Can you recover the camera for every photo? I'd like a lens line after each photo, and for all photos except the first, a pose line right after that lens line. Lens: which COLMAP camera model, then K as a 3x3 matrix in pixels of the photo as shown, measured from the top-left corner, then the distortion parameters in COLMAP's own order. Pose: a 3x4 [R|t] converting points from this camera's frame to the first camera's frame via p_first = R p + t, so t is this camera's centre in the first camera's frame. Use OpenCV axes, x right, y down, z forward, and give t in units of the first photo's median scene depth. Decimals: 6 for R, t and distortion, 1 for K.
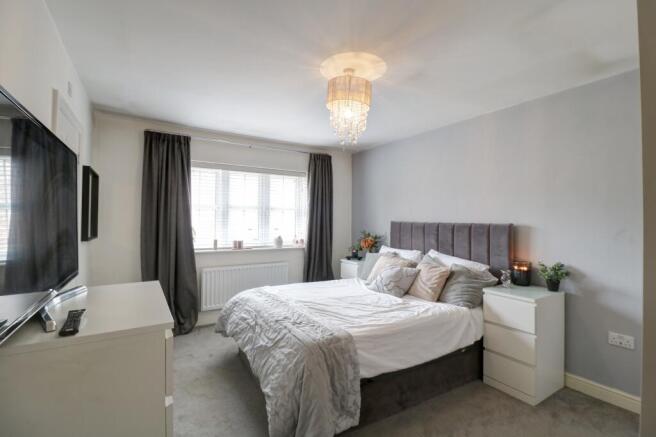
lens RADIAL K [[311.7, 0, 341.4], [0, 311.7, 214.1], [0, 0, 1]] dist [-0.007354, -0.000241]
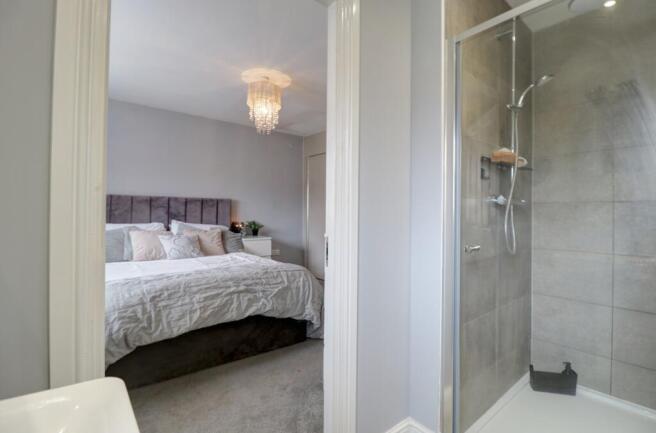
lens RADIAL K [[313.5, 0, 325.2], [0, 313.5, 215.3], [0, 0, 1]] dist [0.021500, 0.000074]
pose [[-0.105176, -0.019655, 0.994259, -0.839977], [-0.024518, 0.999552, 0.017166, 0.059372], [-0.994151, -0.022572, -0.105610, 0.540305]]
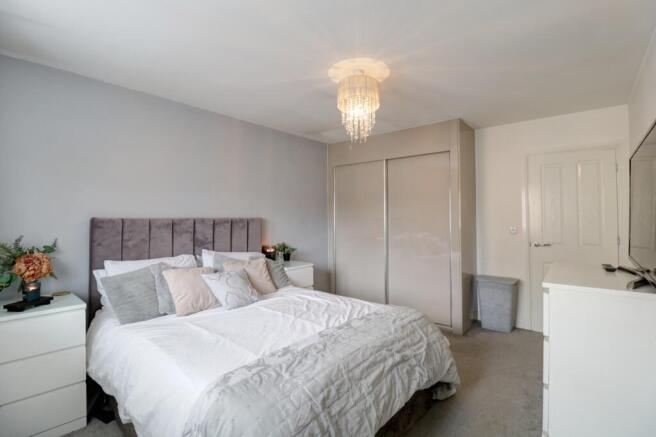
lens RADIAL K [[311.7, 0, 329.4], [0, 311.7, 215.4], [0, 0, 1]] dist [-0.007354, -0.000241]
pose [[-0.307826, -0.000599, 0.951443, -0.586475], [-0.010736, 0.999938, -0.002844, 0.017898], [-0.951382, -0.011090, -0.307813, 0.877472]]
